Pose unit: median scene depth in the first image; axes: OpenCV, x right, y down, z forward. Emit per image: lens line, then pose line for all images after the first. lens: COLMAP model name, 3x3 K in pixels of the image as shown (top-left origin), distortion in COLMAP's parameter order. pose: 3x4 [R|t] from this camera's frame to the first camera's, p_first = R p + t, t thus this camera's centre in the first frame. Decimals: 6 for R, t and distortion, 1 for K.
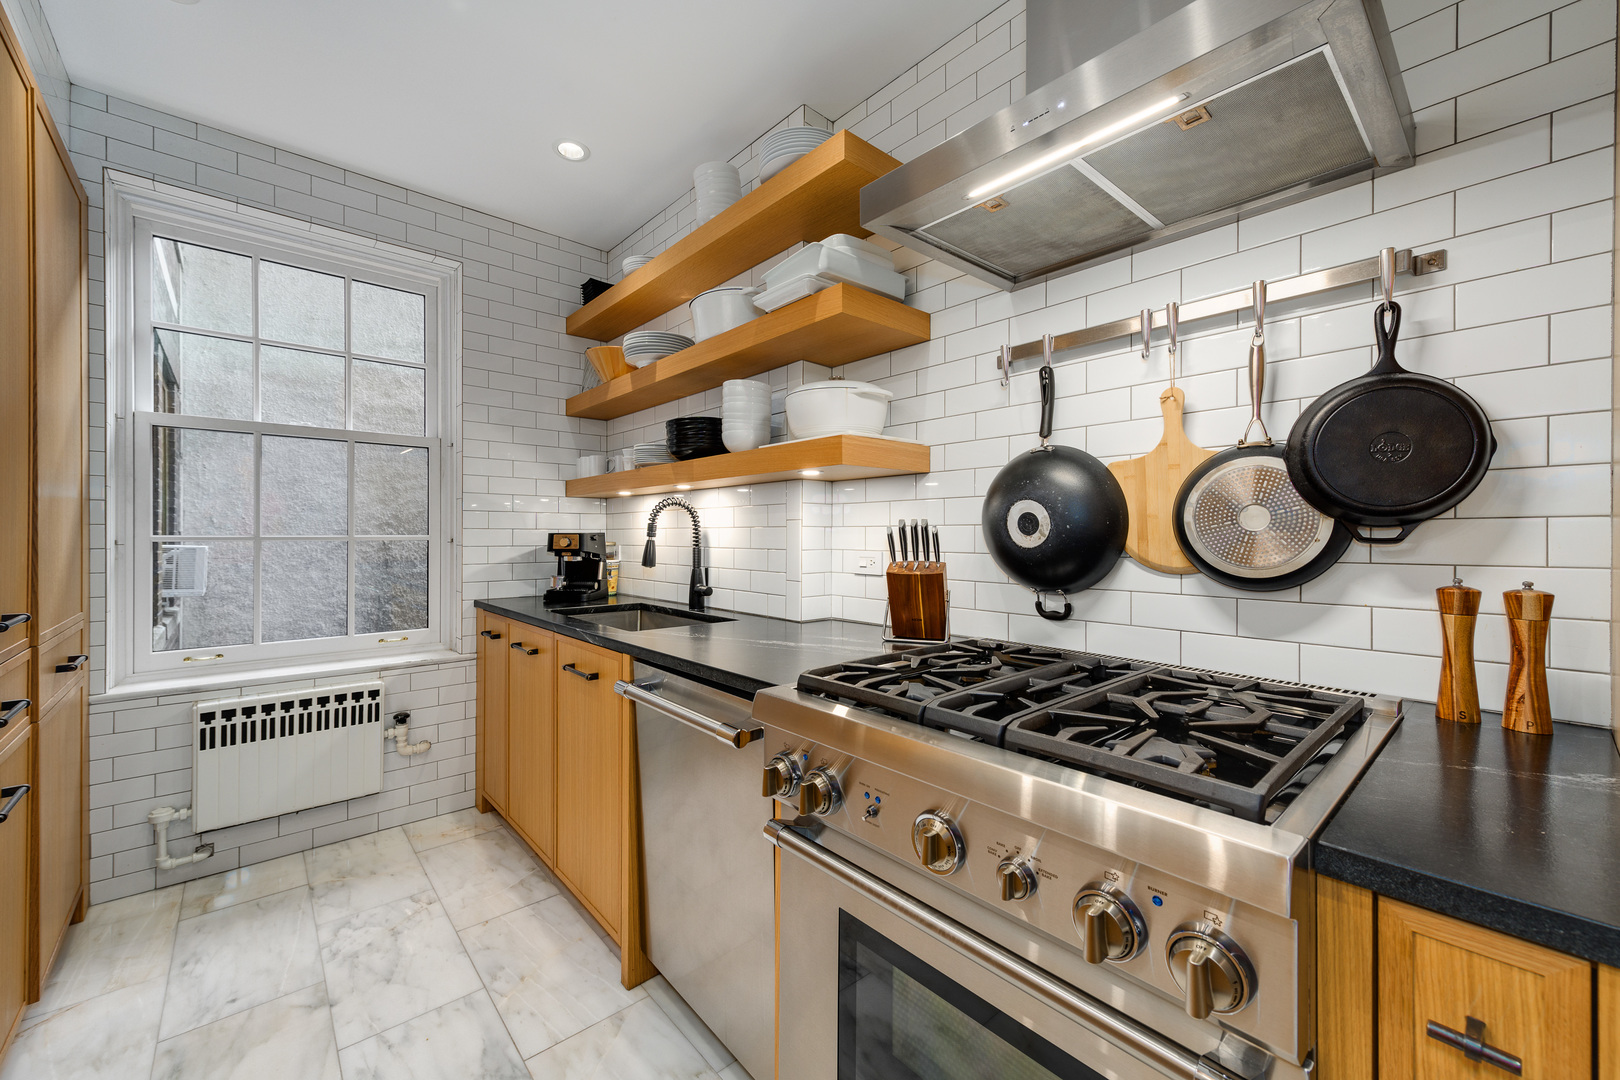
lens RADIAL K [[629.7, 0, 778.9], [0, 629.7, 535.1], [0, 0, 1]] dist [0.003151, 0.000274]
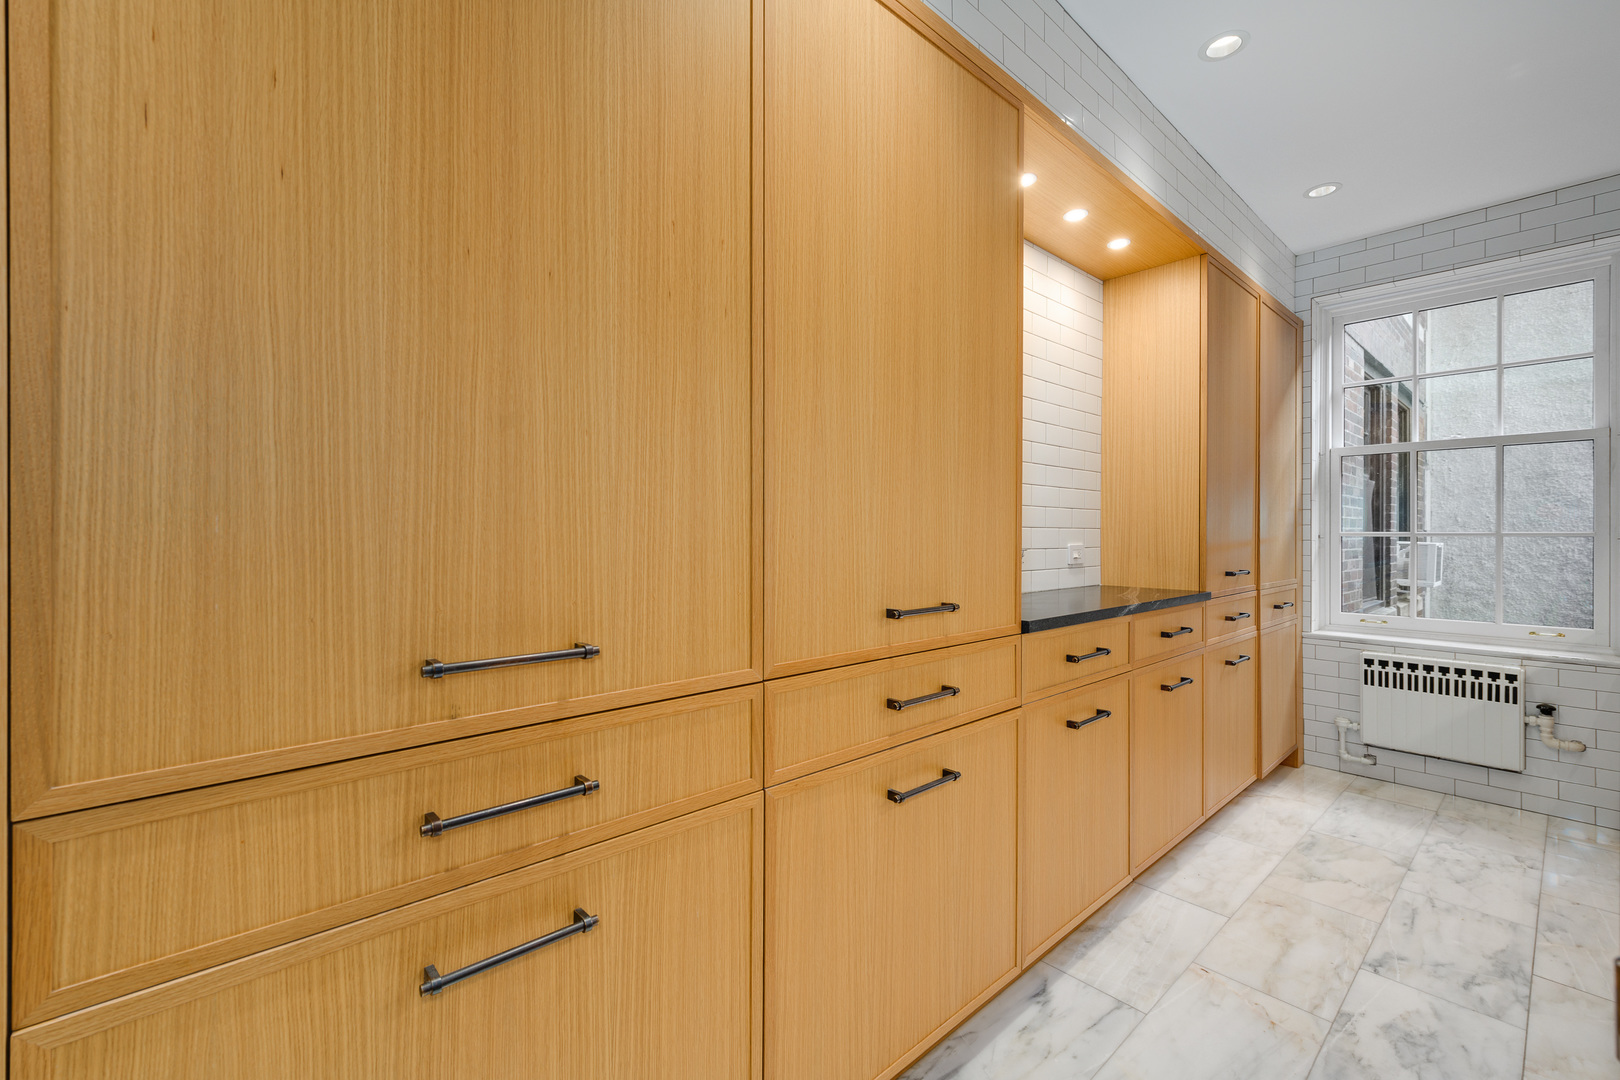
lens RADIAL K [[748.7, 0, 802.7], [0, 748.7, 534.1], [0, 0, 1]] dist [0.004801, -0.002521]
pose [[0.031632, -0.001824, -0.999498, 0.686748], [-0.000068, 0.999998, -0.001827, 0.007367], [0.999500, 0.000126, 0.031632, -0.293586]]
